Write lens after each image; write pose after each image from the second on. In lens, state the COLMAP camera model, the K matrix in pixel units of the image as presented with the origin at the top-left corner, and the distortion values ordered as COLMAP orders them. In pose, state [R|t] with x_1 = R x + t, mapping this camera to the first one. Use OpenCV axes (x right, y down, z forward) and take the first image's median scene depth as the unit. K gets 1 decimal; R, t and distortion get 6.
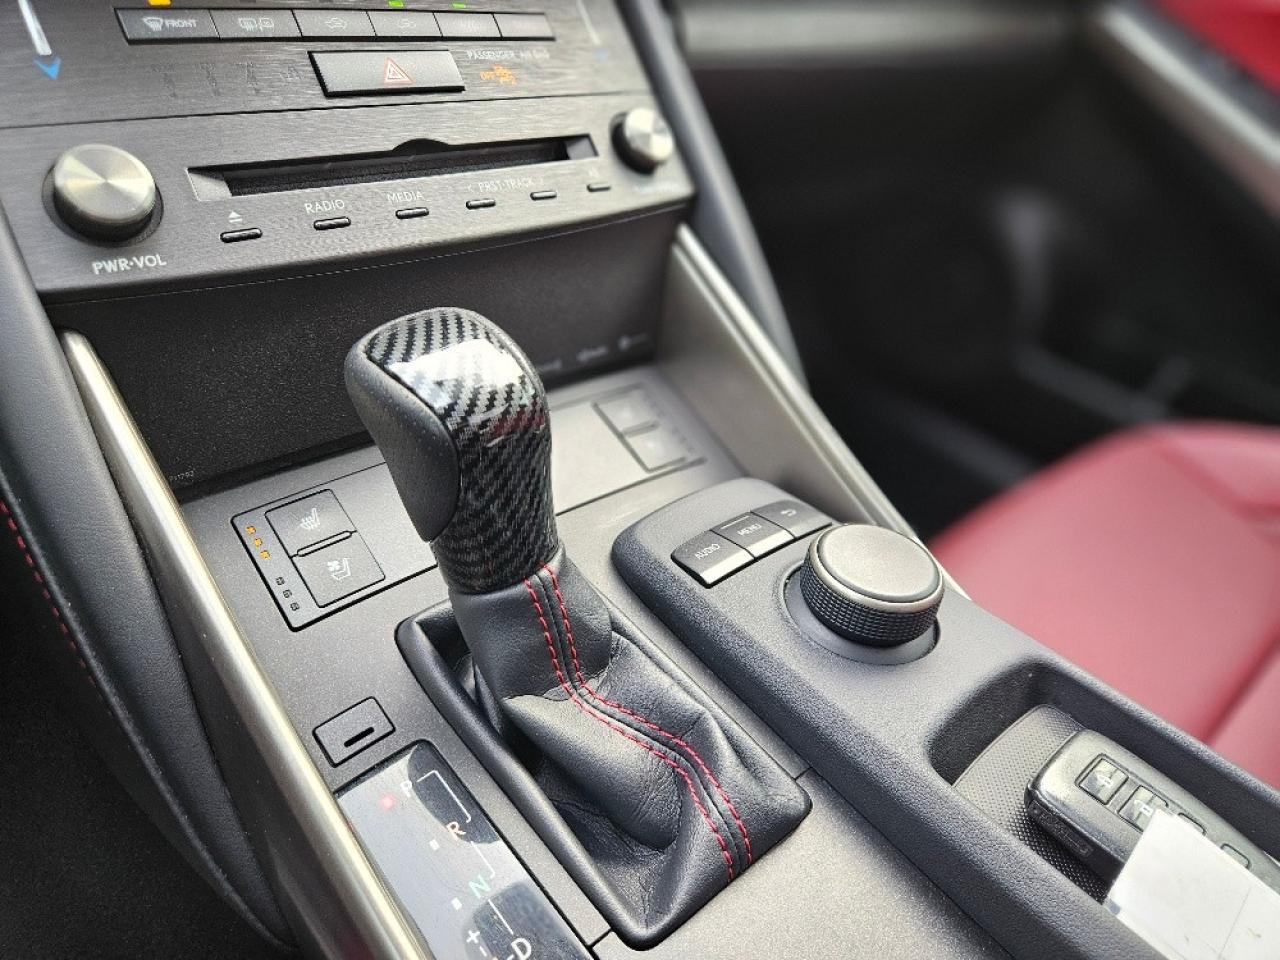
lens RADIAL K [[885.1, 0, 630.6], [0, 885.1, 473.4], [0, 0, 1]] dist [0.044478, -0.035622]
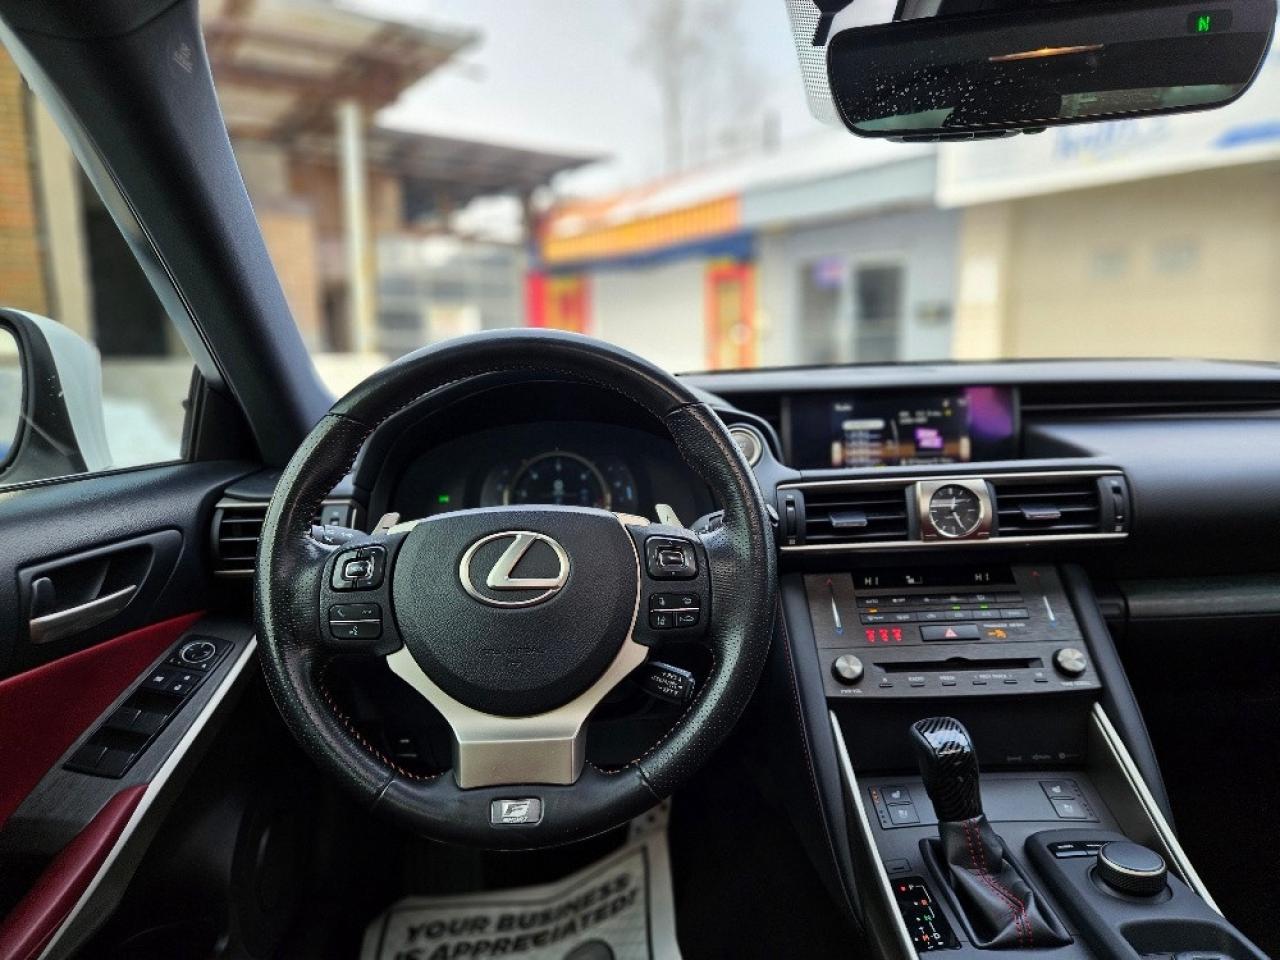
lens RADIAL K [[885.1, 0, 630.6], [0, 885.1, 473.4], [0, 0, 1]] dist [0.044478, -0.035622]
pose [[0.748274, -0.056629, -0.660969, 0.886278], [-0.263103, 0.889306, -0.374048, 0.418643], [0.608985, 0.453793, 0.650545, -1.693174]]
